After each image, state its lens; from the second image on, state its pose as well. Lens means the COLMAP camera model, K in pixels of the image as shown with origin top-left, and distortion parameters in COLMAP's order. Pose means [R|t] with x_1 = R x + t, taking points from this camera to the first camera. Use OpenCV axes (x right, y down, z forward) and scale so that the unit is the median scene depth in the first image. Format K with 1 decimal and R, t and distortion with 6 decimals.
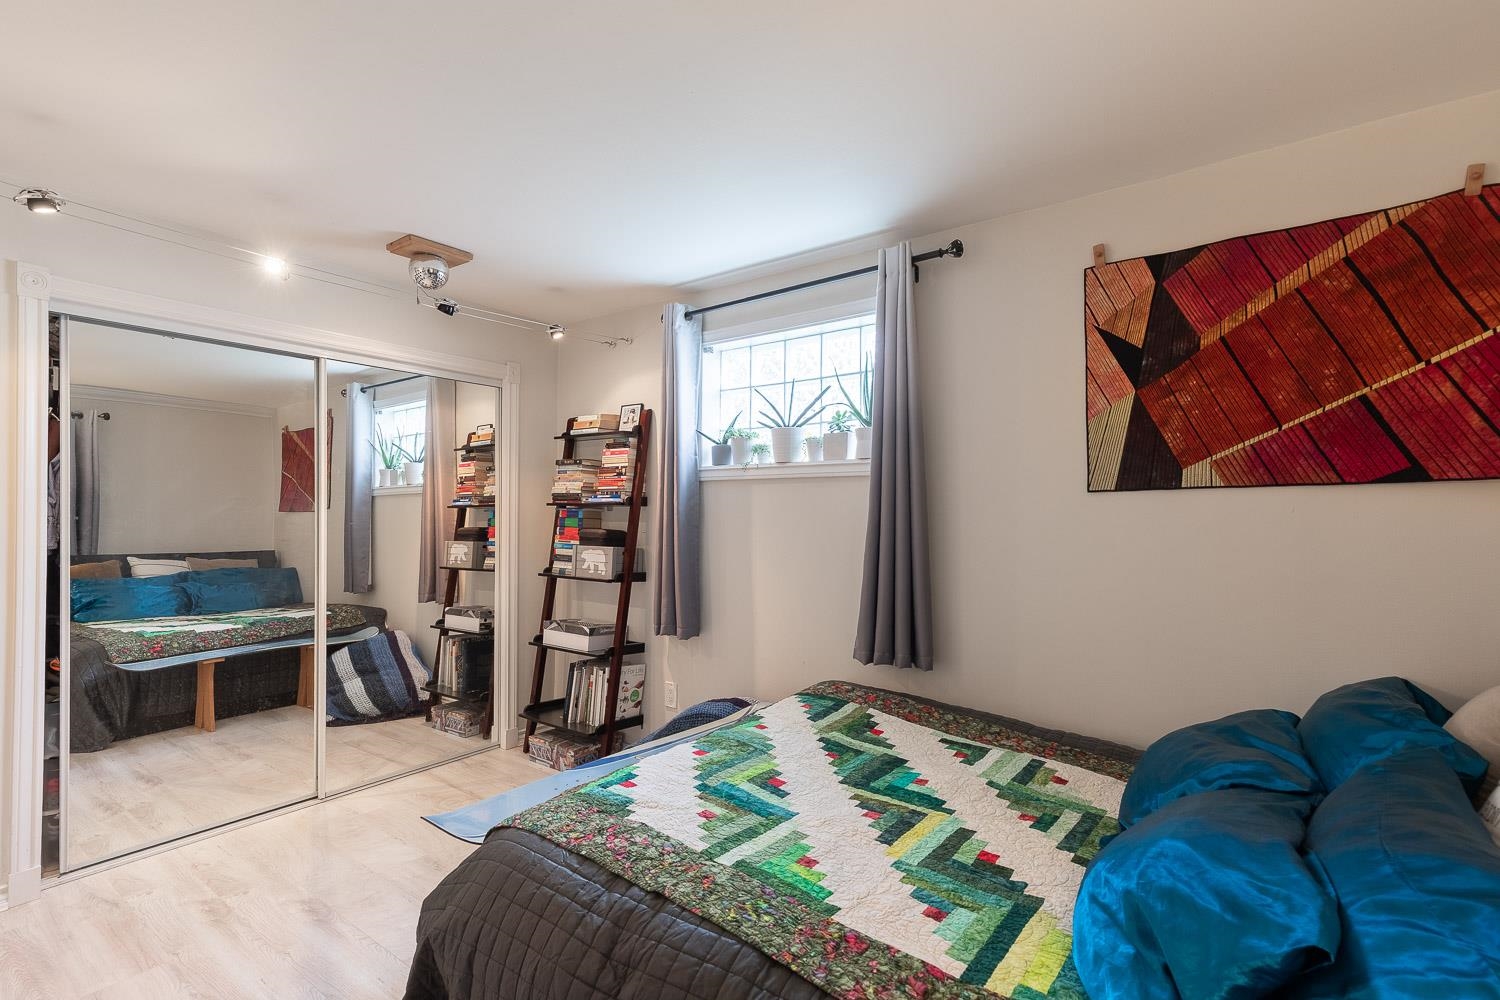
lens RADIAL K [[683.5, 0, 750.9], [0, 683.5, 506.7], [0, 0, 1]] dist [0.007976, -0.002365]
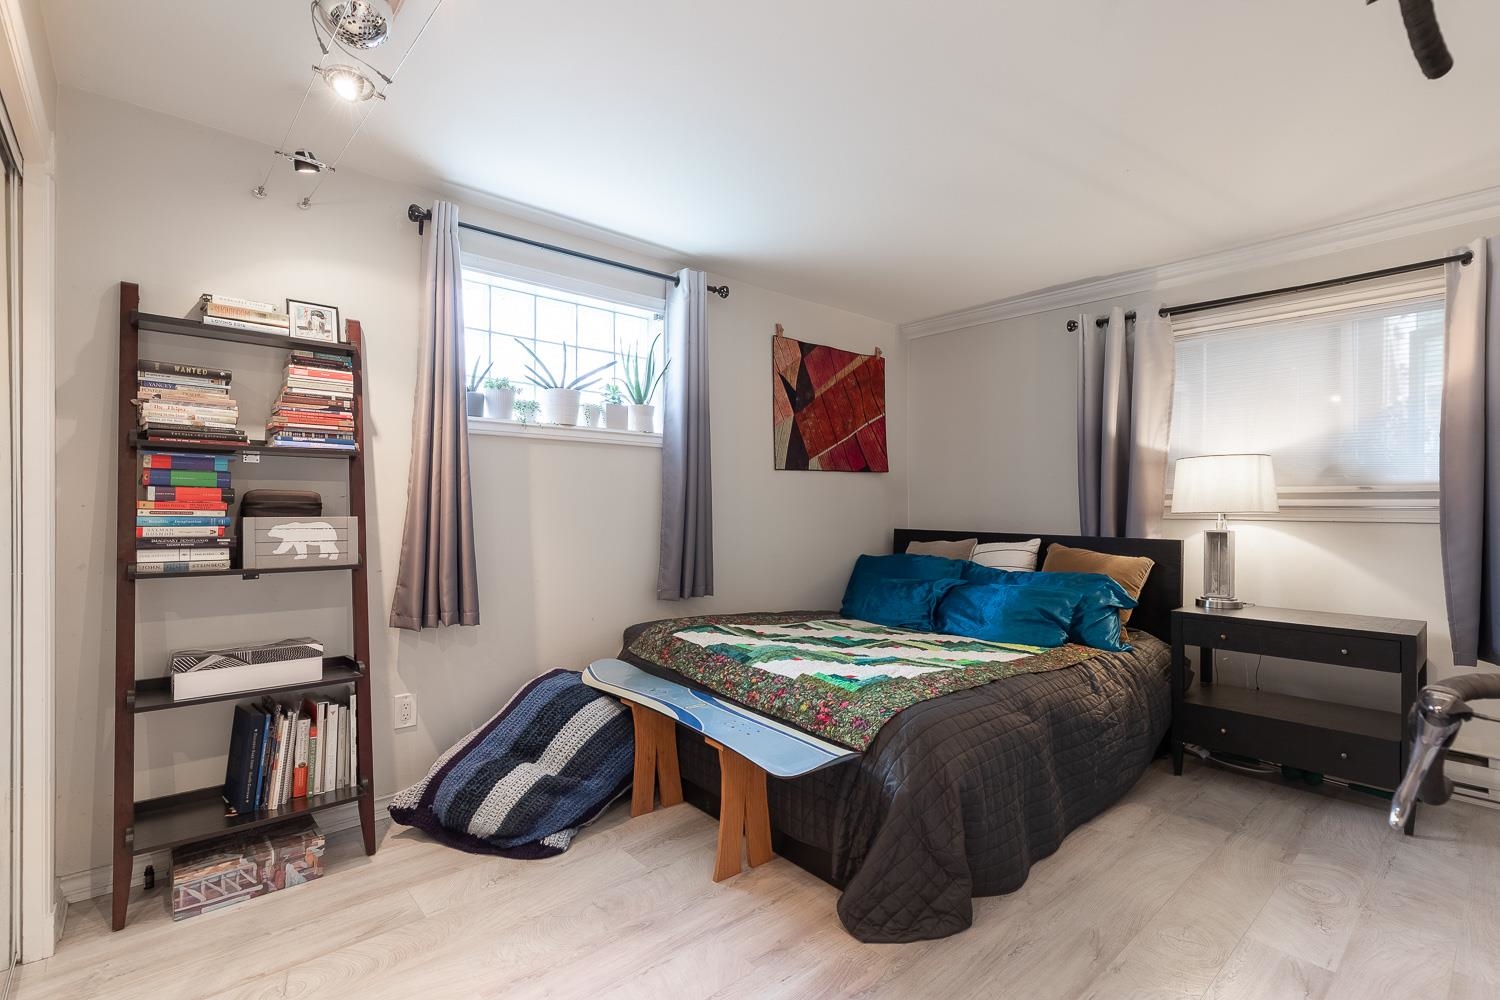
lens RADIAL K [[683.5, 0, 750.1], [0, 683.5, 499.0], [0, 0, 1]] dist [0.007976, -0.002365]
pose [[0.218888, 0.004565, 0.975739, -1.039376], [-0.017391, 0.999848, -0.000776, 0.047223], [-0.975595, -0.016799, 0.218934, 0.626548]]
